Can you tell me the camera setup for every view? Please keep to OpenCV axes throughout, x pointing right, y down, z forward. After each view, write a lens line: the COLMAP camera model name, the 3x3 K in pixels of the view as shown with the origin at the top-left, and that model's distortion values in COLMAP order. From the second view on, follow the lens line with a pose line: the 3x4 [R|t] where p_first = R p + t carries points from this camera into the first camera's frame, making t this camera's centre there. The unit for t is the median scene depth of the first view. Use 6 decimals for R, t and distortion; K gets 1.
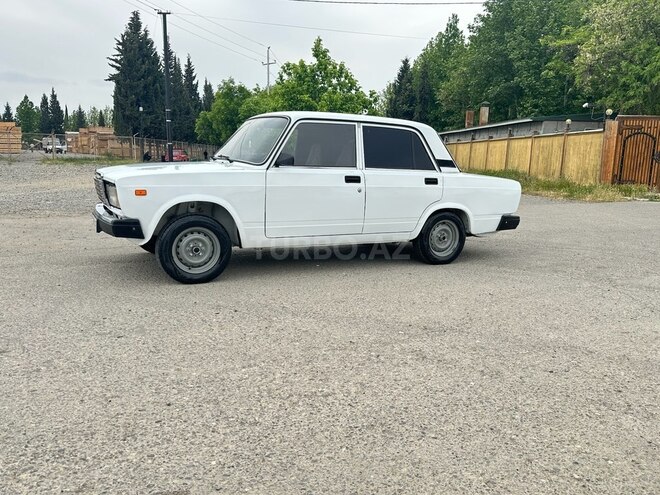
lens RADIAL K [[524.5, 0, 330.0], [0, 524.5, 247.5], [0, 0, 1]] dist [0.067387, -0.089852]
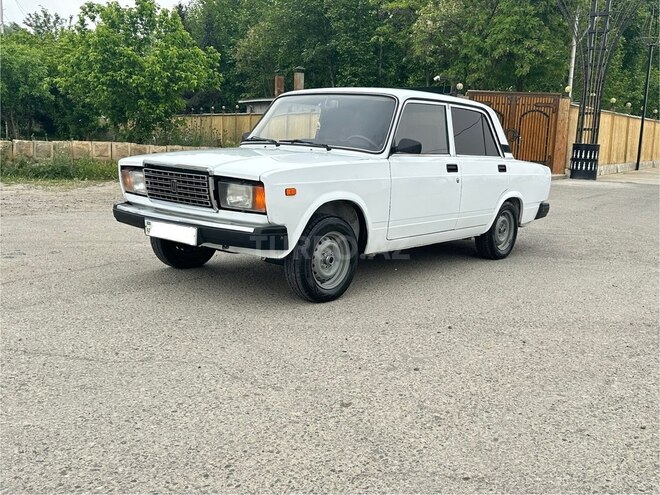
lens RADIAL K [[648.0, 0, 330.0], [0, 648.0, 247.5], [0, 0, 1]] dist [0.074799, -0.016778]
pose [[0.926075, -0.058227, 0.372820, -0.544670], [0.054278, 0.998303, 0.021090, -0.030728], [-0.373416, 0.000705, 0.927664, 0.066487]]
